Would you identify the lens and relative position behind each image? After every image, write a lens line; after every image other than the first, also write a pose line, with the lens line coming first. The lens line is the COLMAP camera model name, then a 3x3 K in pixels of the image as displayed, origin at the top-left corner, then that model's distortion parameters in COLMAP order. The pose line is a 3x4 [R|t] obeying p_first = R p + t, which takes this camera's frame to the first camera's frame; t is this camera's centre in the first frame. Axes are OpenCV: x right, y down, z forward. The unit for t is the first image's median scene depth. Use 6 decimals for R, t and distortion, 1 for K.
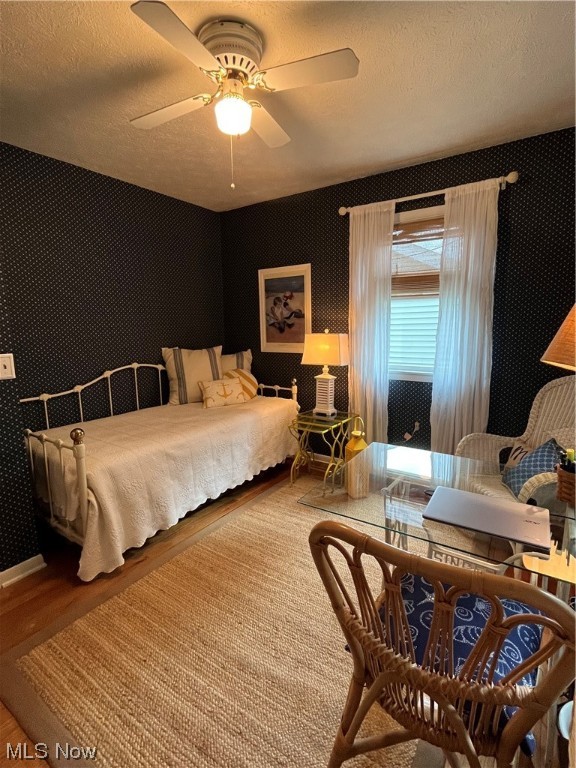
lens RADIAL K [[373.4, 0, 288.0], [0, 373.4, 384.0], [0, 0, 1]] dist [-0.000362, 0.000232]
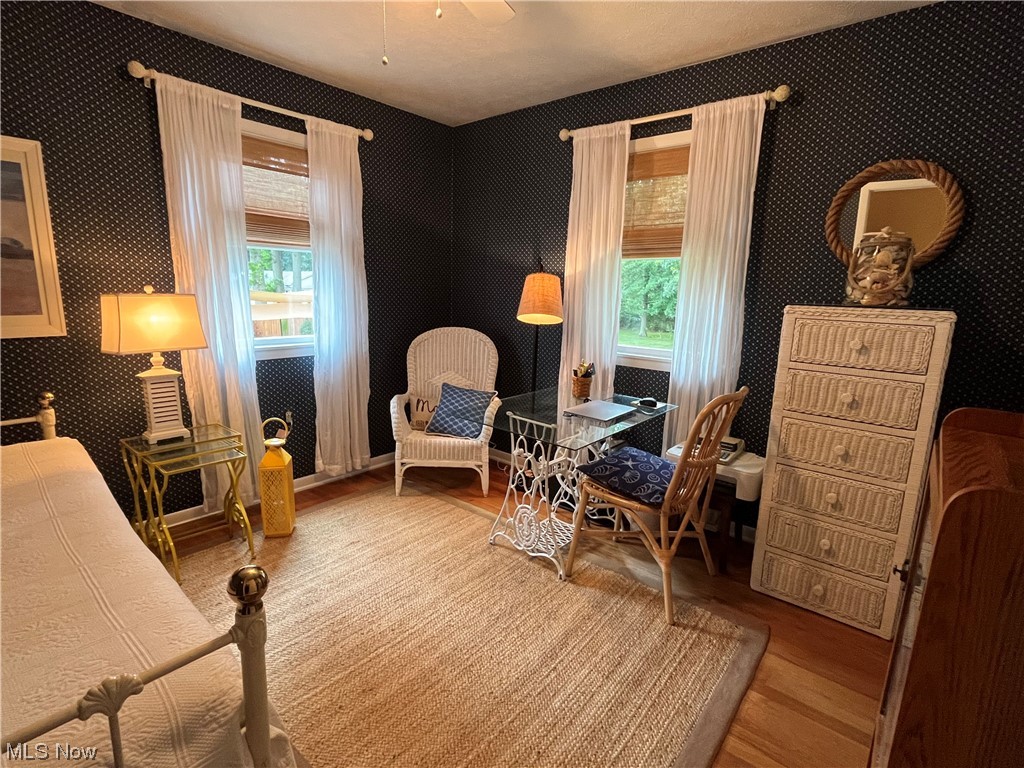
lens RADIAL K [[490.5, 0, 512.0], [0, 490.5, 384.0], [0, 0, 1]] dist [-0.000259, 0.000005]
pose [[0.108155, -0.172073, 0.979129, -0.586247], [0.136383, 0.978162, 0.156839, -0.048701], [-0.984735, 0.116574, 0.129261, 0.421601]]
